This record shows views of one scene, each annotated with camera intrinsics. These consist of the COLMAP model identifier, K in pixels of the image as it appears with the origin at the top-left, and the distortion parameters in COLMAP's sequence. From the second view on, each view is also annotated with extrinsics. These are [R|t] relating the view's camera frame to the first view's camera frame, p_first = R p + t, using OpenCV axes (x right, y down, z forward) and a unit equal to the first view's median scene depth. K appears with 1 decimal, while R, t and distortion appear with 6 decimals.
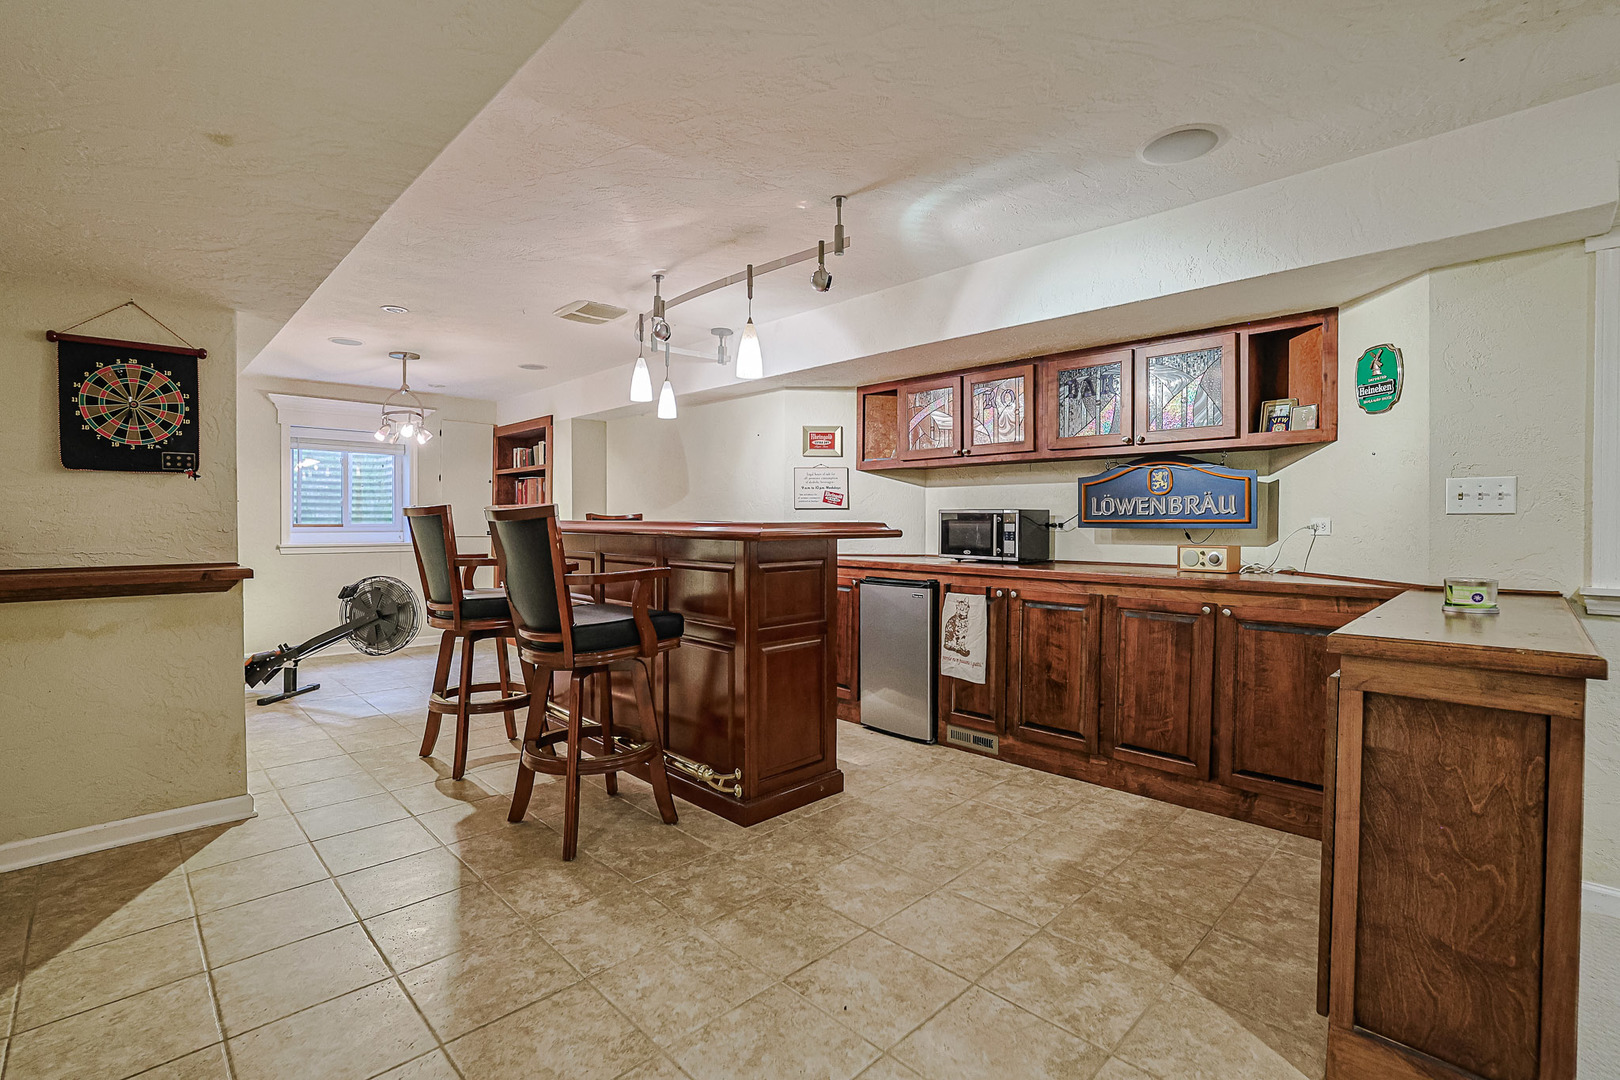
lens RADIAL K [[736.2, 0, 805.0], [0, 736.2, 531.8], [0, 0, 1]] dist [-0.050434, 0.019315]
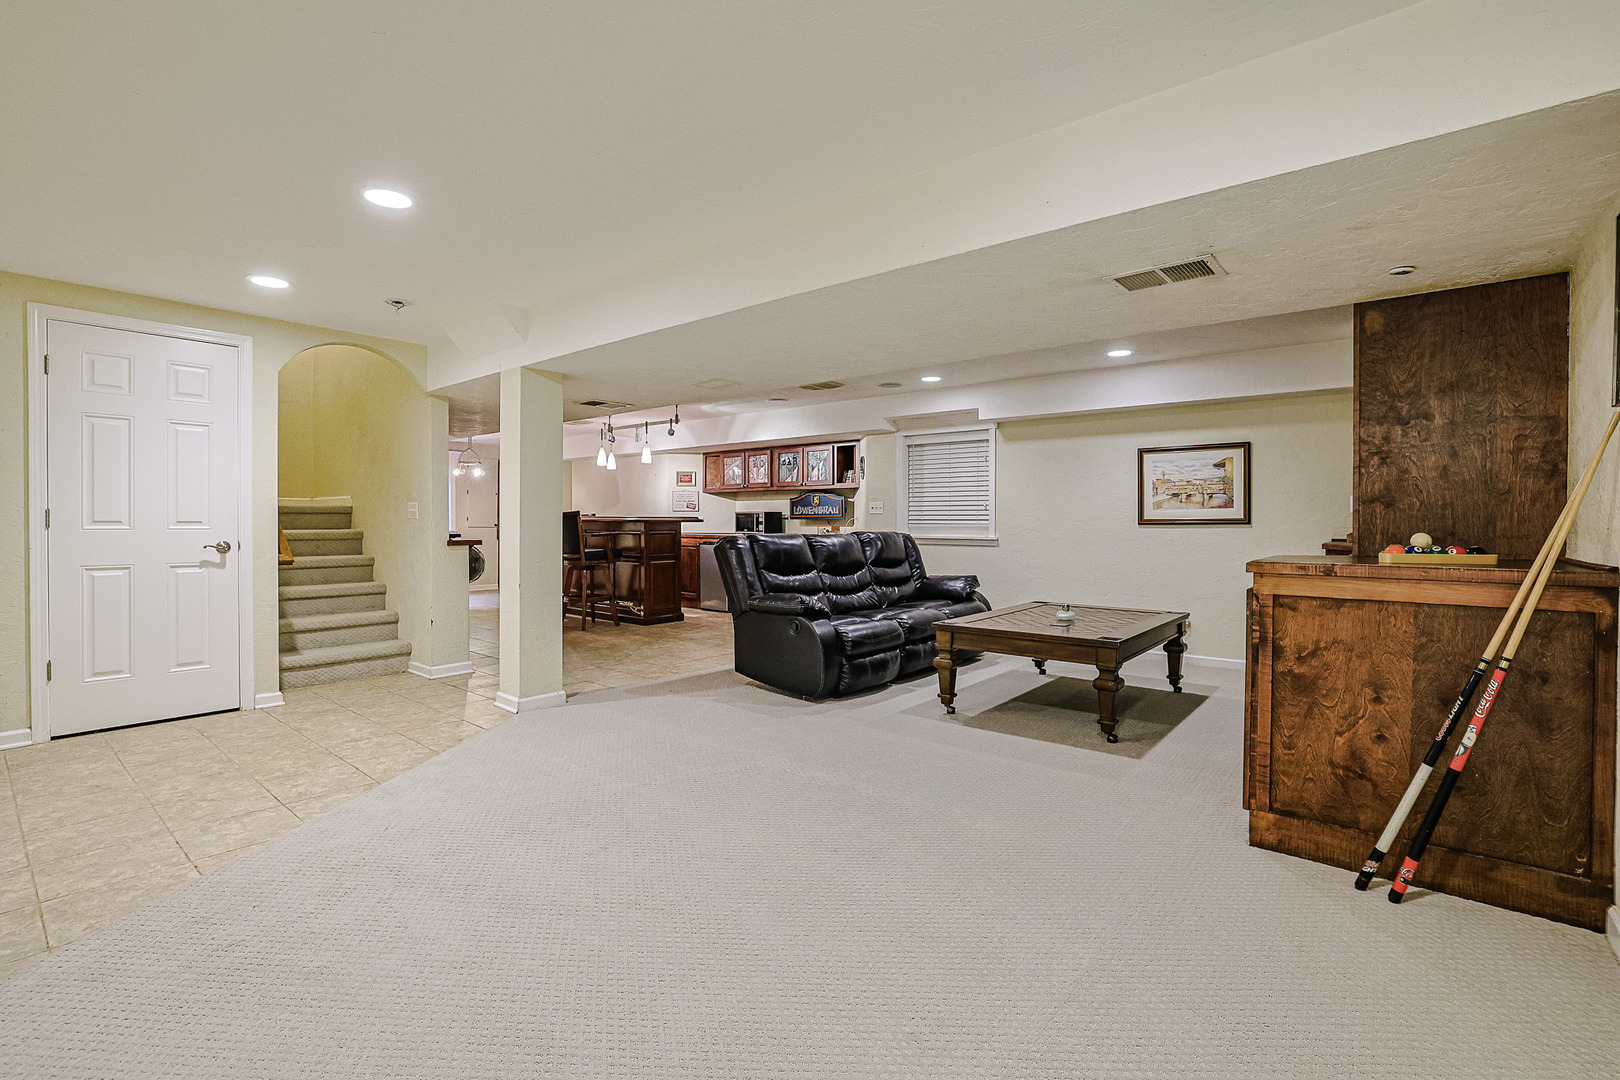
lens RADIAL K [[736.2, 0, 805.0], [0, 736.2, 531.8], [0, 0, 1]] dist [-0.050434, 0.019315]
pose [[0.994502, -0.001942, 0.104702, 0.175328], [0.001816, 0.999998, 0.001300, 0.031627], [-0.104705, -0.001103, 0.994503, -1.383455]]
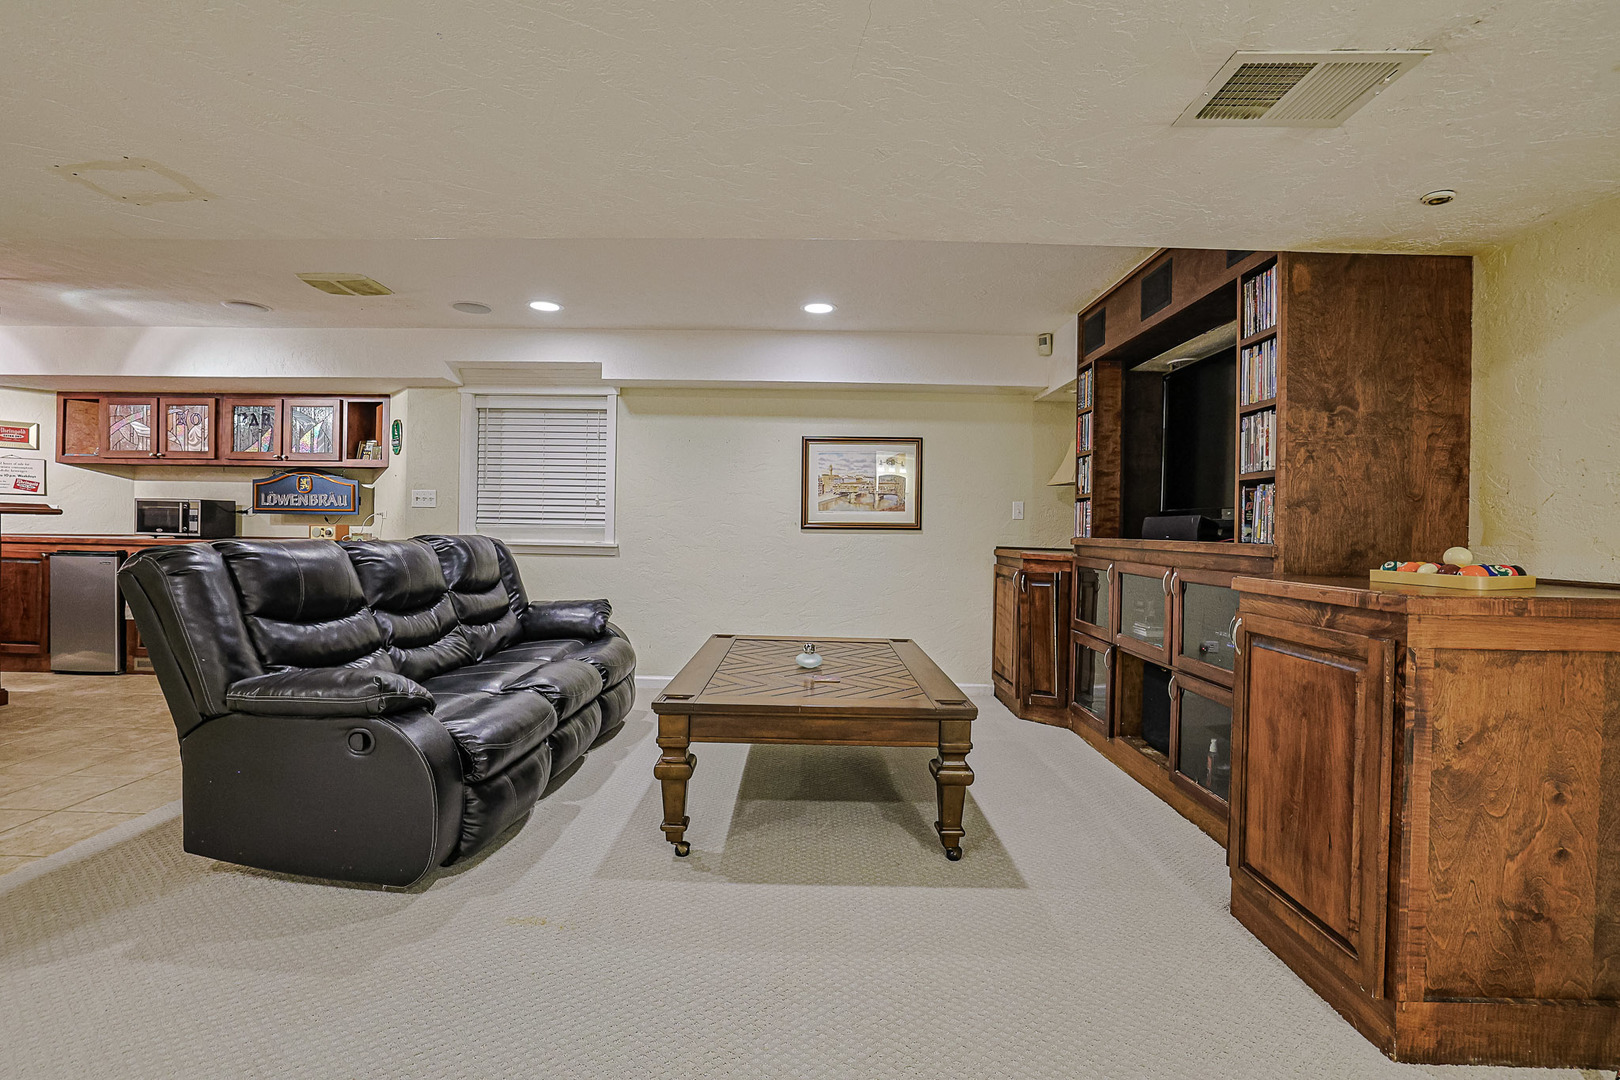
lens RADIAL K [[736.2, 0, 805.0], [0, 736.2, 531.8], [0, 0, 1]] dist [-0.050434, 0.019315]
pose [[0.704447, 0.006269, 0.709729, 0.132206], [-0.006441, 0.999976, -0.002440, 0.027963], [-0.709727, -0.002853, 0.704471, -0.812206]]
